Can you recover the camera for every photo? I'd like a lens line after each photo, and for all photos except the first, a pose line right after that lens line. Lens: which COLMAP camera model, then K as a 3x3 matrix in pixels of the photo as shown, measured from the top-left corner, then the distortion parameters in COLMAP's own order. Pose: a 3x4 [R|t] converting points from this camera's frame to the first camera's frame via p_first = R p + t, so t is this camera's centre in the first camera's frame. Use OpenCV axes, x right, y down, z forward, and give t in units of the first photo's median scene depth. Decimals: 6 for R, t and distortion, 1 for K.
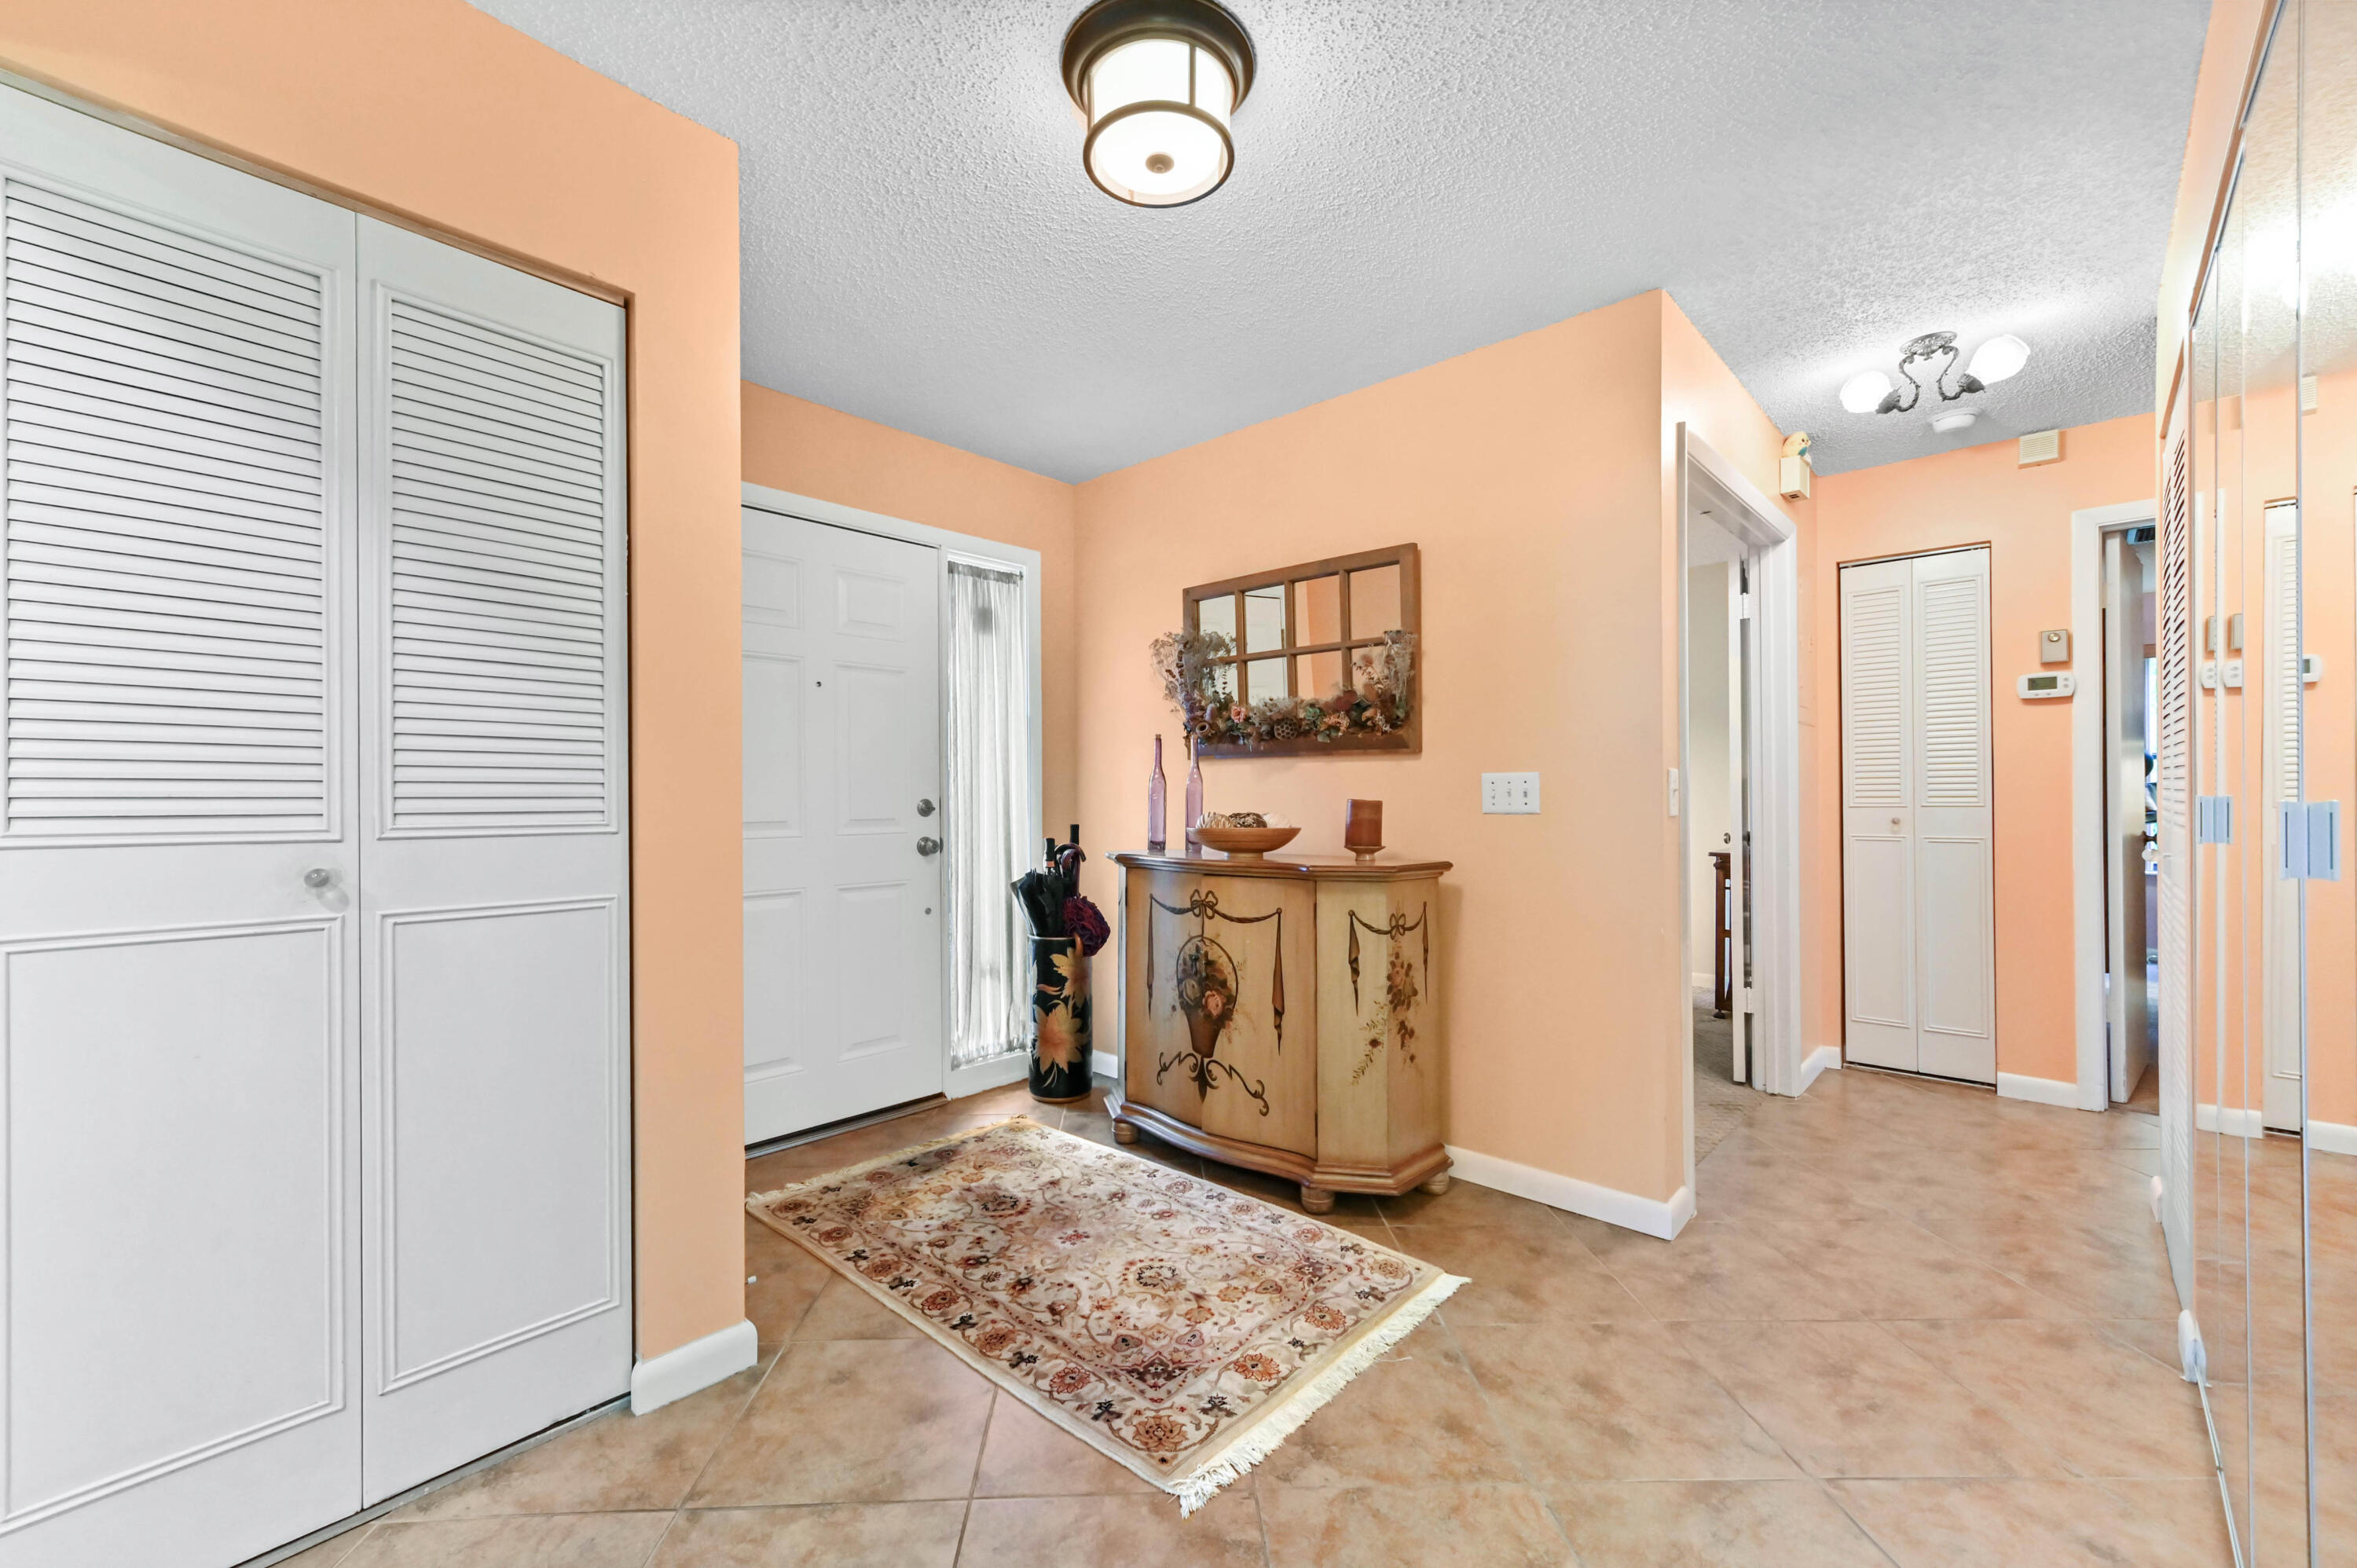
lens RADIAL K [[920.2, 0, 1174.4], [0, 920.2, 780.7], [0, 0, 1]] dist [0.005874, -0.000334]
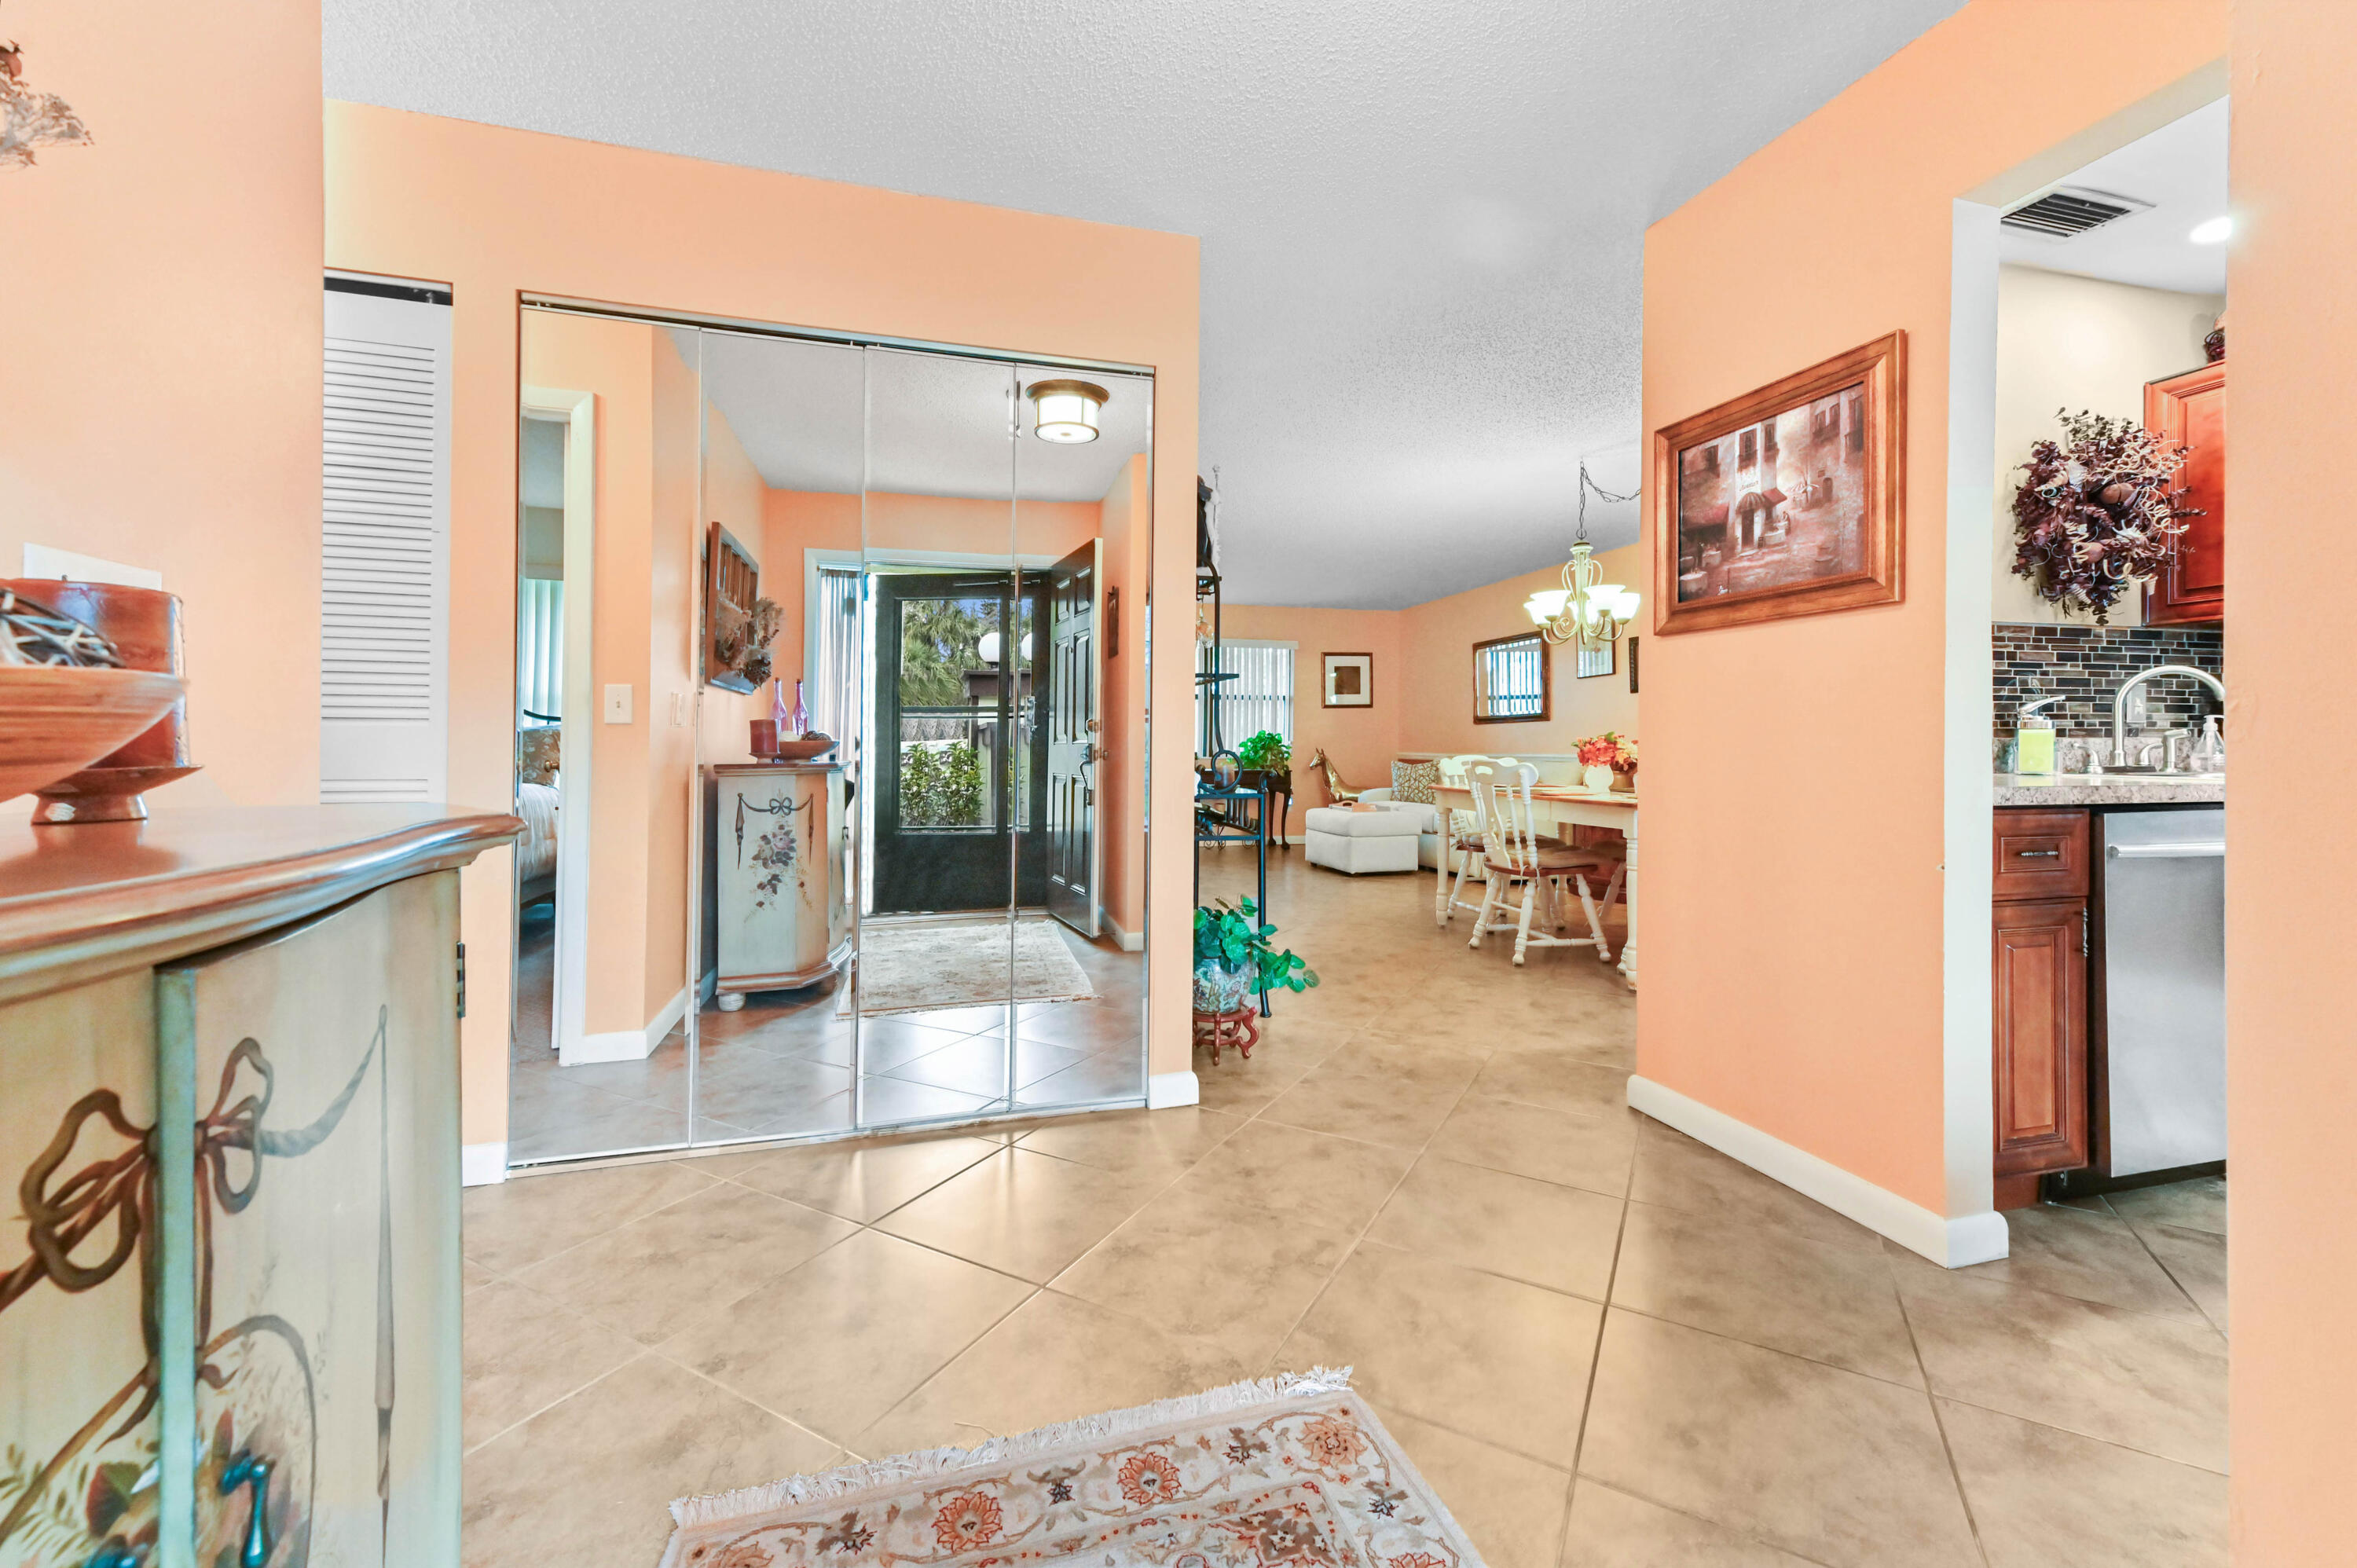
lens RADIAL K [[920.2, 0, 1163.5], [0, 920.2, 748.1], [0, 0, 1]] dist [0.005874, -0.000334]
pose [[-0.836319, 0.000286, 0.548243, -0.328699], [-0.004720, 0.999959, -0.007721, 0.092186], [-0.548223, -0.009045, -0.836283, 1.709785]]
